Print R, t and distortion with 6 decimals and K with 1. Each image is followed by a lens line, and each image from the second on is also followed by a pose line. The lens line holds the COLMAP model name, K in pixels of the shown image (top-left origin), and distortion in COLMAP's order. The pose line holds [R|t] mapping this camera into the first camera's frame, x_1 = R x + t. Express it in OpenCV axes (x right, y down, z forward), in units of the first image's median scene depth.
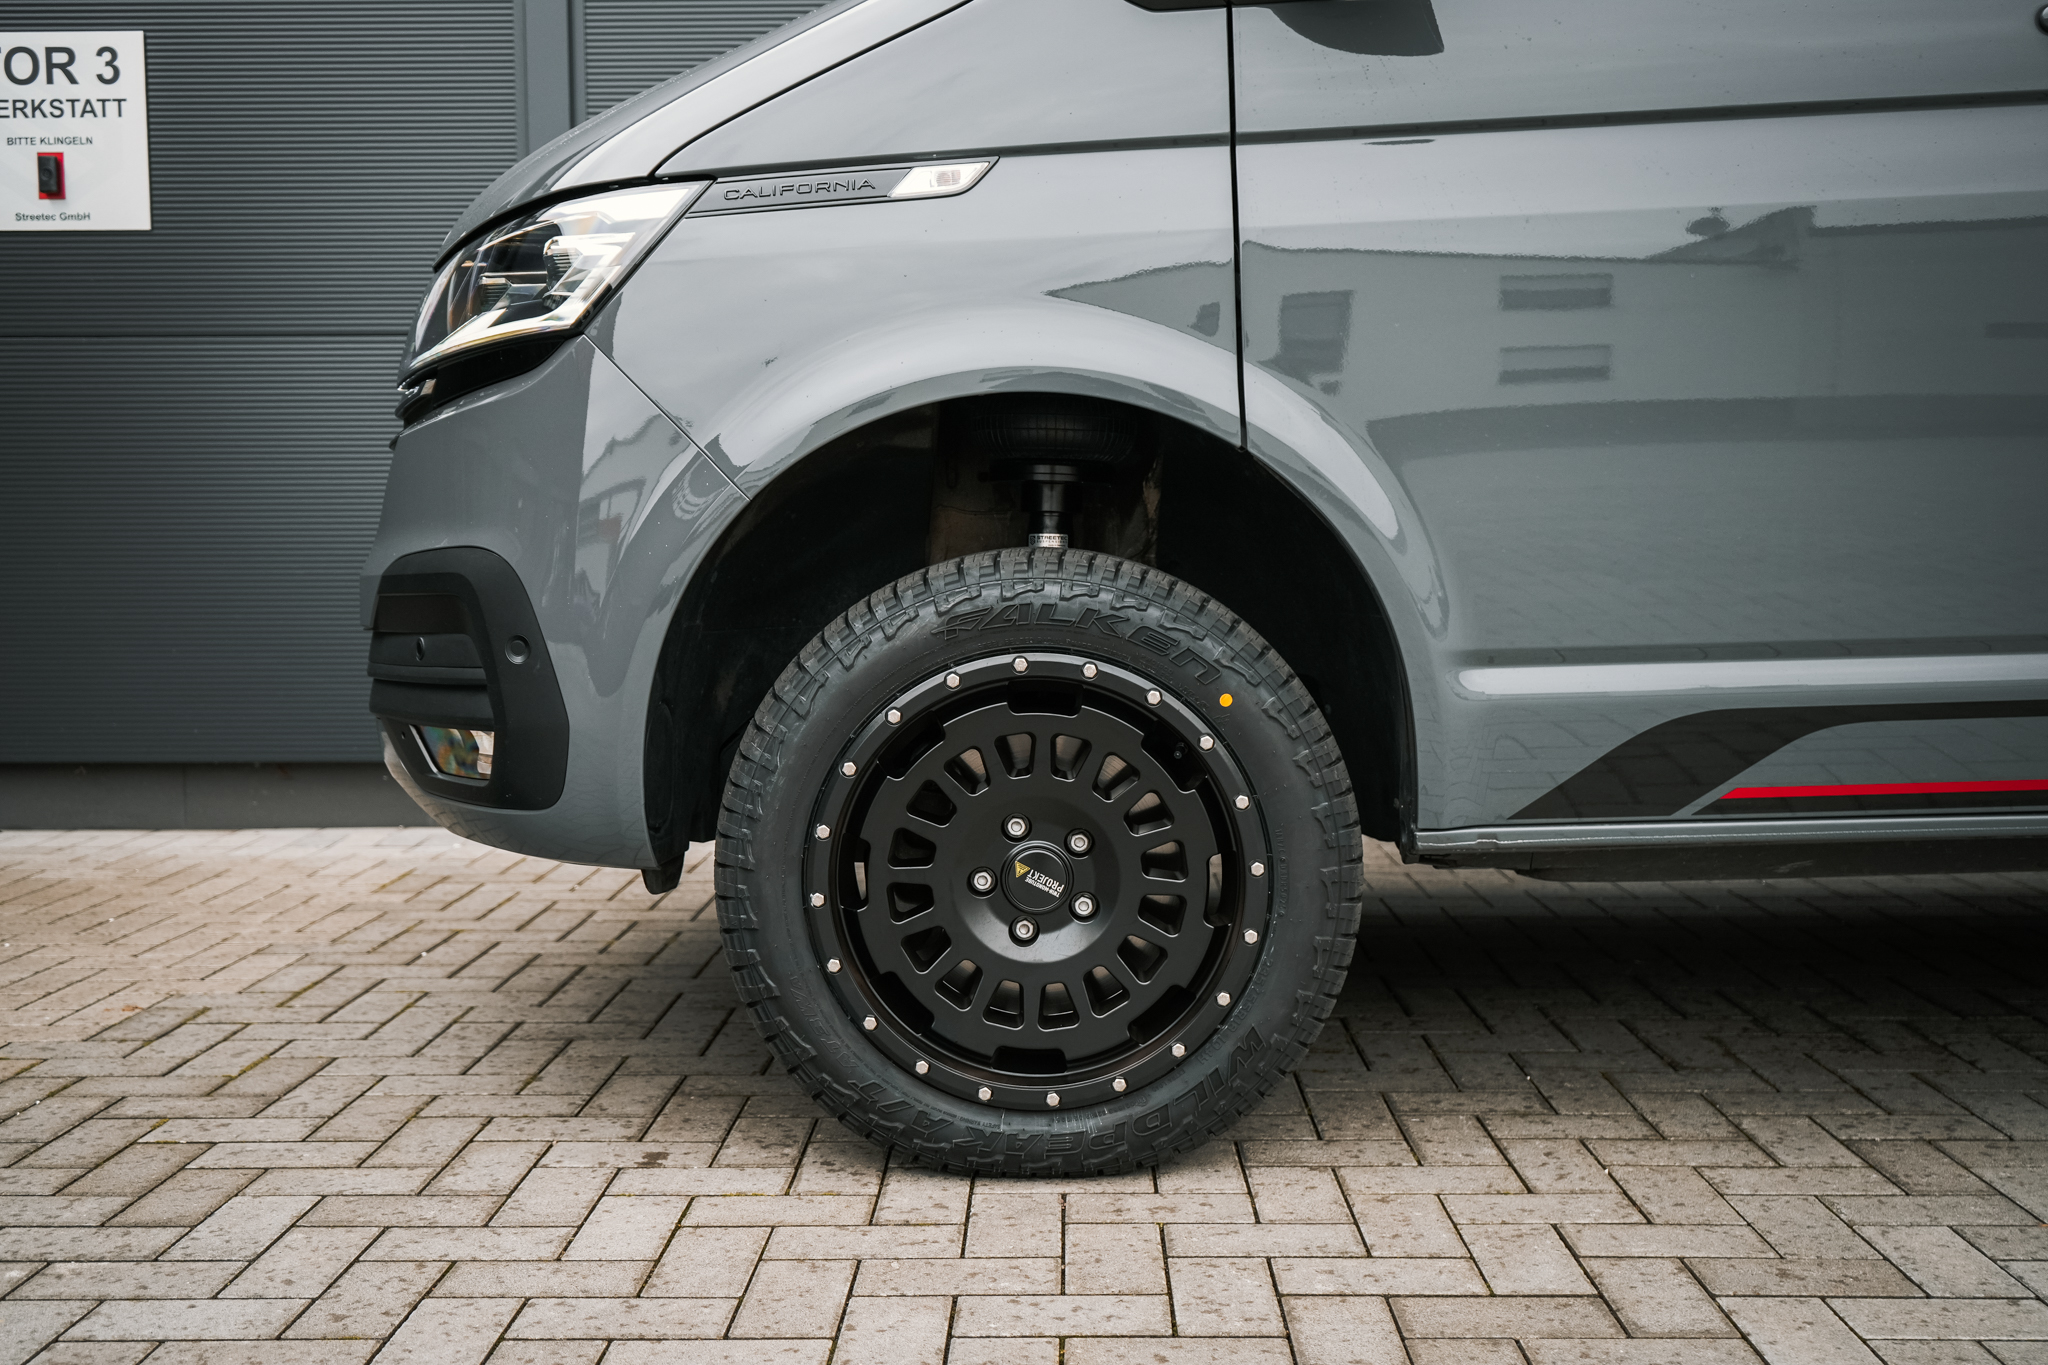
lens RADIAL K [[2126.6, 0, 1042.4], [0, 2126.6, 660.6], [0, 0, 1]] dist [0.002555, 0.000000]
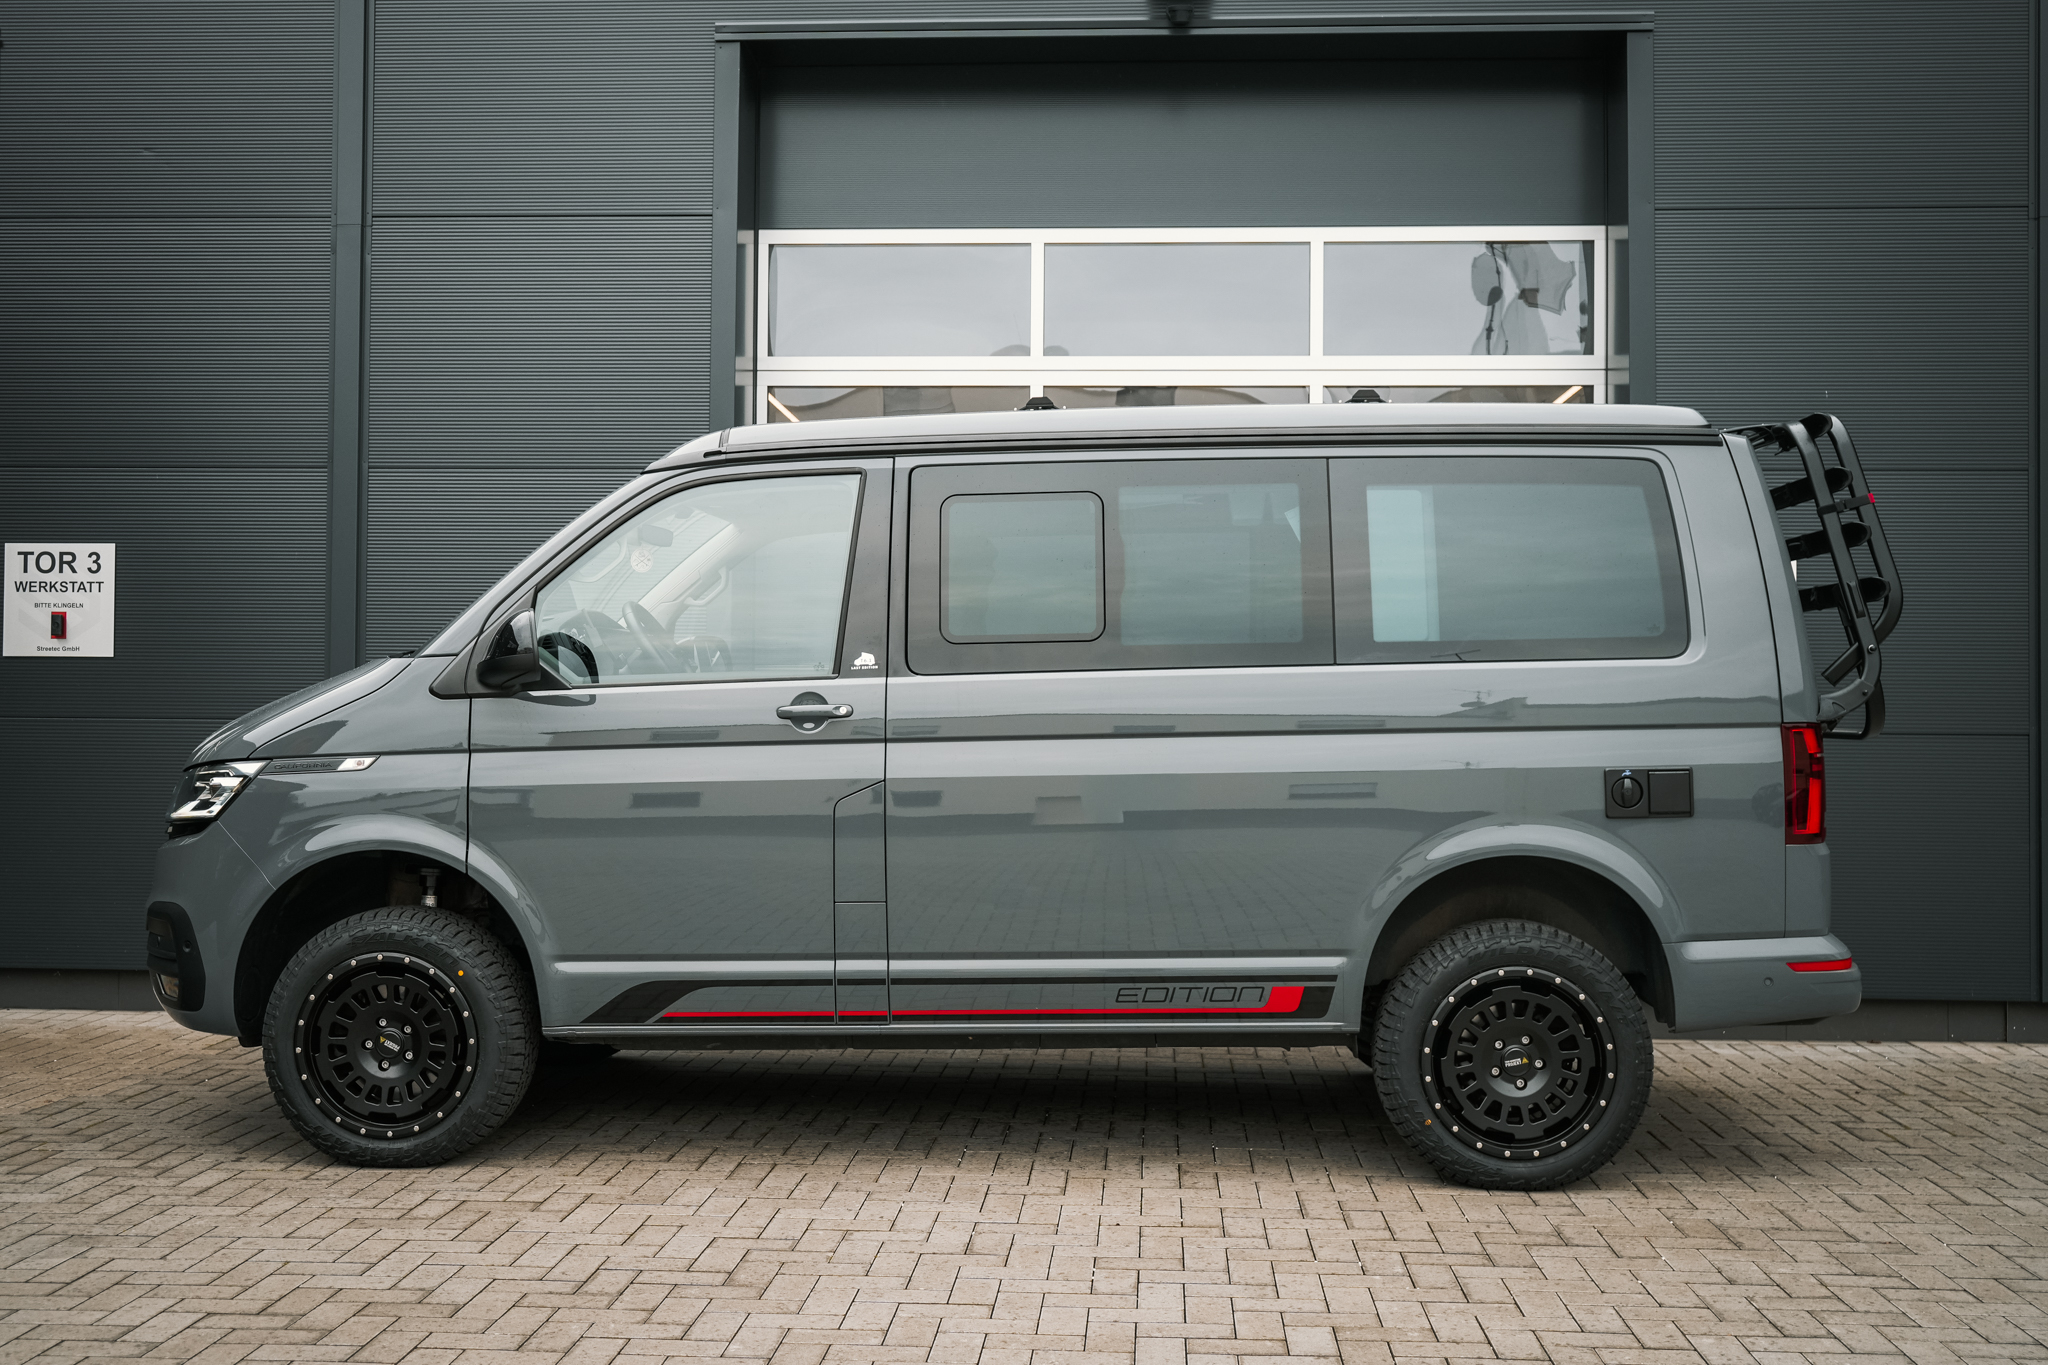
lens RADIAL K [[2126.6, 0, 1027.1], [0, 2126.6, 649.6], [0, 0, 1]] dist [0.002555, 0.000000]
pose [[0.999205, 0.013350, -0.037559, 0.827057], [-0.016669, 0.995849, -0.089480, -0.144899], [0.036209, 0.090035, 0.995280, -1.479195]]
